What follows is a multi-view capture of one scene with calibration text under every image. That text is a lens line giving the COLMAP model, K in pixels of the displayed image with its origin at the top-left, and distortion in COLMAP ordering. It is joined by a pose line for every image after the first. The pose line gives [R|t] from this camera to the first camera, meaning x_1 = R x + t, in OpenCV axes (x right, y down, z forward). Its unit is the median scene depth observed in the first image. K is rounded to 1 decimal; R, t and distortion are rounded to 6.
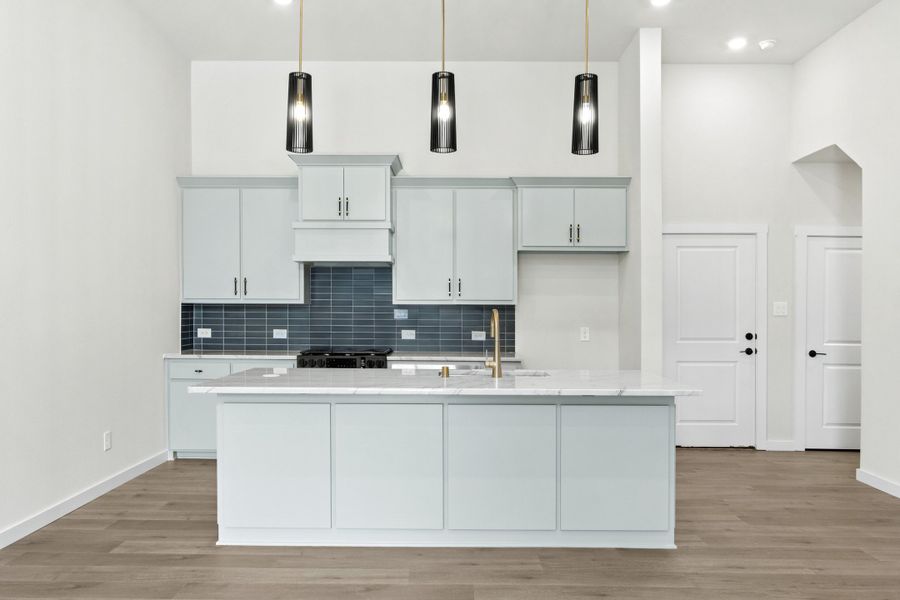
lens RADIAL K [[678.9, 0, 449.1], [0, 678.9, 317.5], [0, 0, 1]] dist [-0.011310, 0.018739]
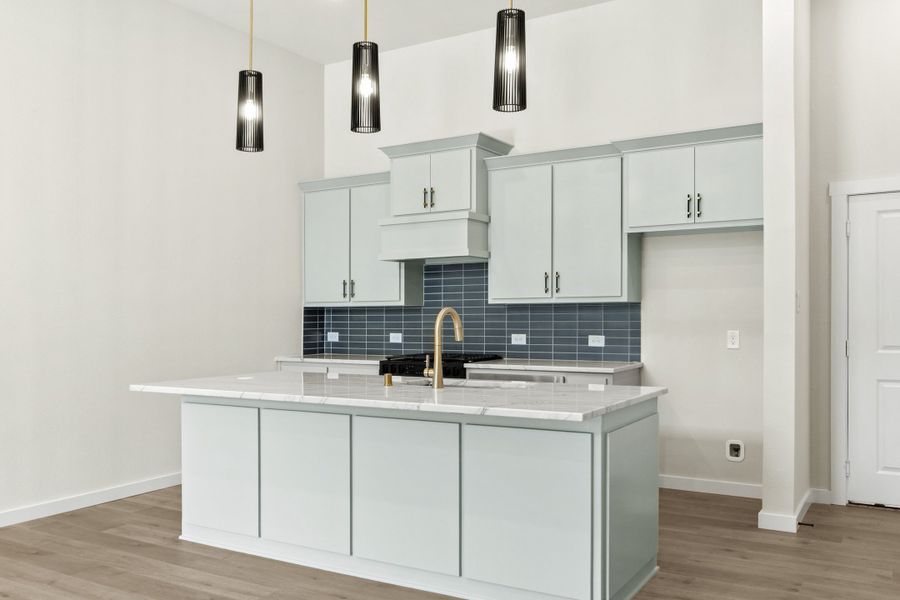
lens RADIAL K [[779.9, 0, 452.1], [0, 779.9, 317.7], [0, 0, 1]] dist [-0.015281, 0.011590]
pose [[0.859163, -0.009952, -0.511606, 0.393322], [0.007067, 0.999946, -0.007584, 0.005108], [0.511654, 0.002900, 0.859187, 0.117287]]
